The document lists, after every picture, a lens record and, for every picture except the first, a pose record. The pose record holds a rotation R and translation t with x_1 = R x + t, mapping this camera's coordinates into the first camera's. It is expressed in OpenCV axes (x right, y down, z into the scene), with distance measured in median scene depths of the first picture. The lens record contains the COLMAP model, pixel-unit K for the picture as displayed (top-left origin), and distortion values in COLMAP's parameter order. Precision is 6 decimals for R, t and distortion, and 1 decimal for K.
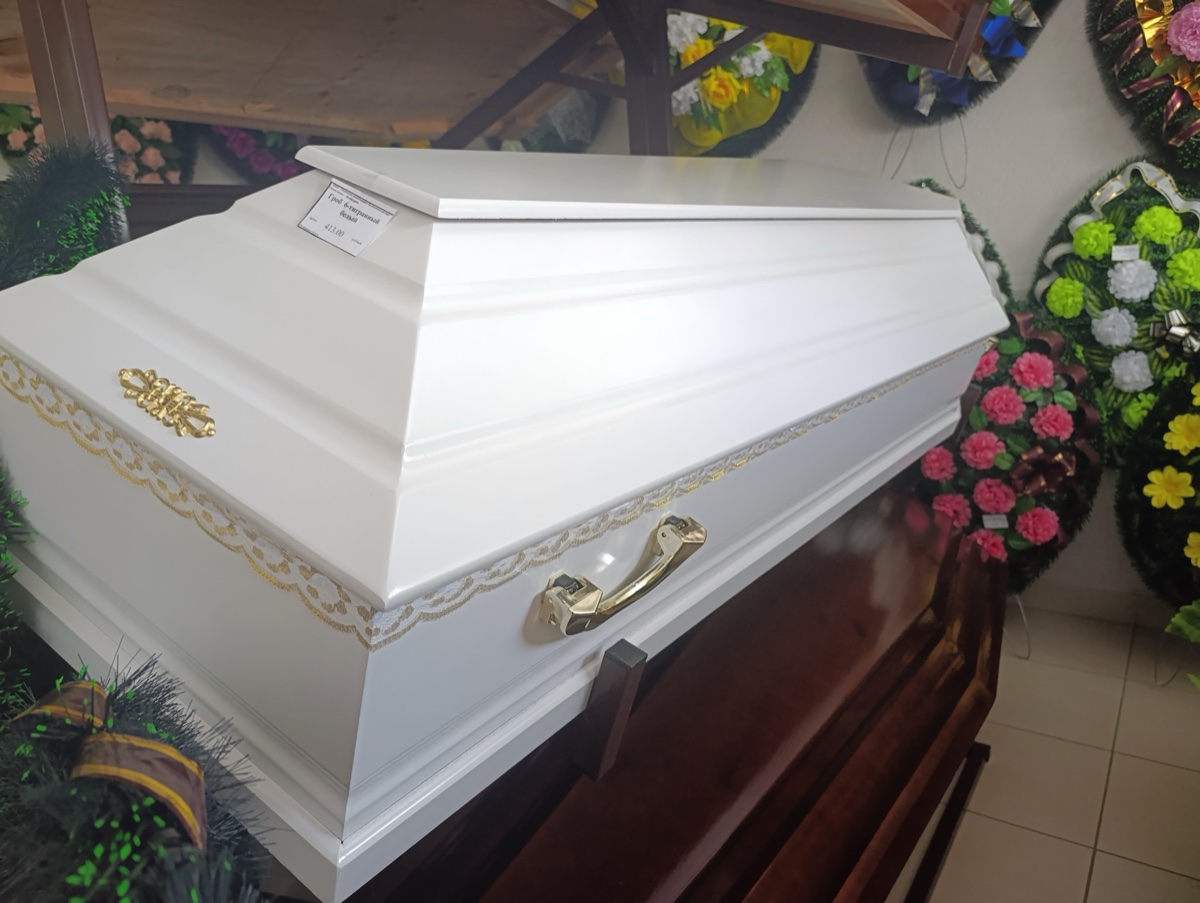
lens RADIAL K [[814.6, 0, 602.6], [0, 814.6, 451.8], [0, 0, 1]] dist [0.035215, -0.036918]
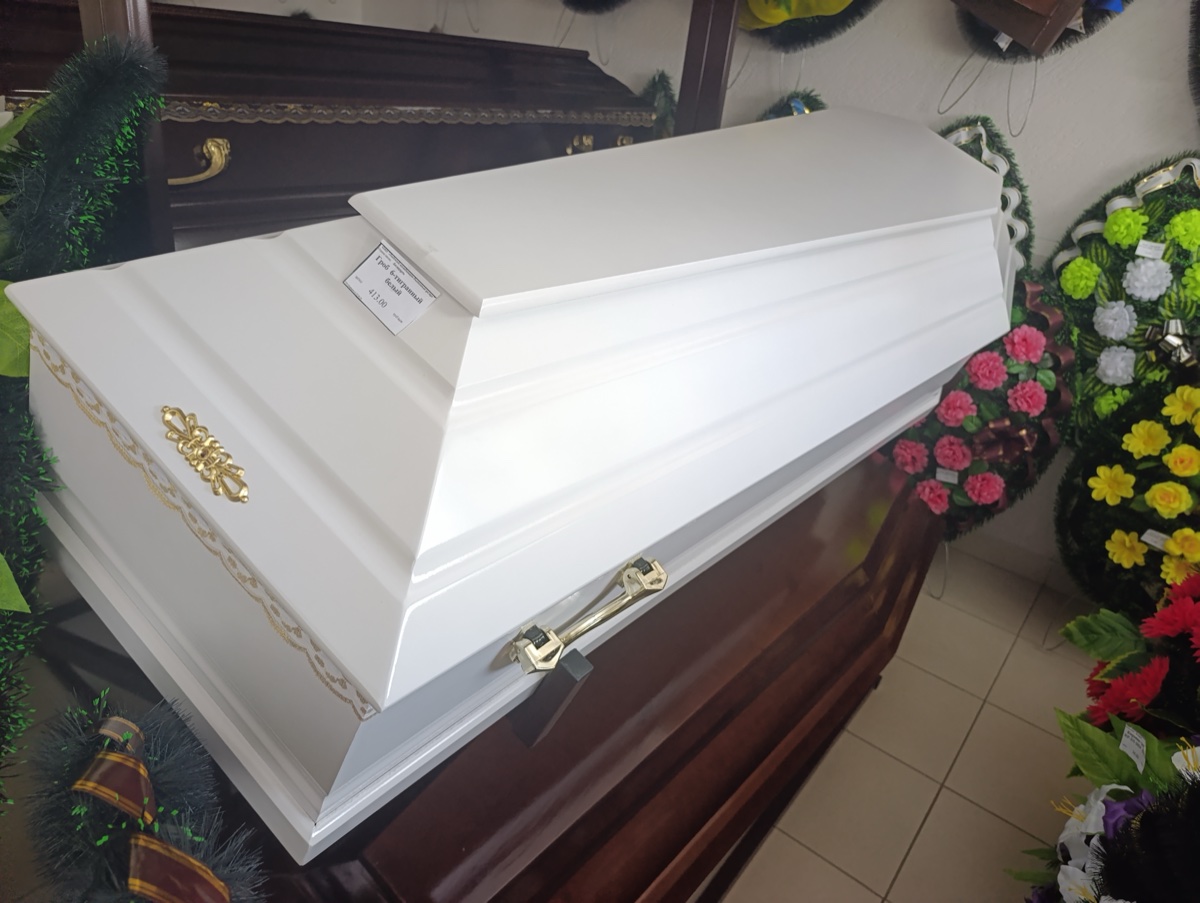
lens RADIAL K [[814.6, 0, 603.8], [0, 814.6, 437.6], [0, 0, 1]] dist [0.035215, -0.036918]
pose [[0.979927, 0.192932, 0.050211, -0.017724], [-0.199264, 0.955654, 0.216841, -0.107521], [-0.006149, -0.222493, 0.974915, -0.016049]]
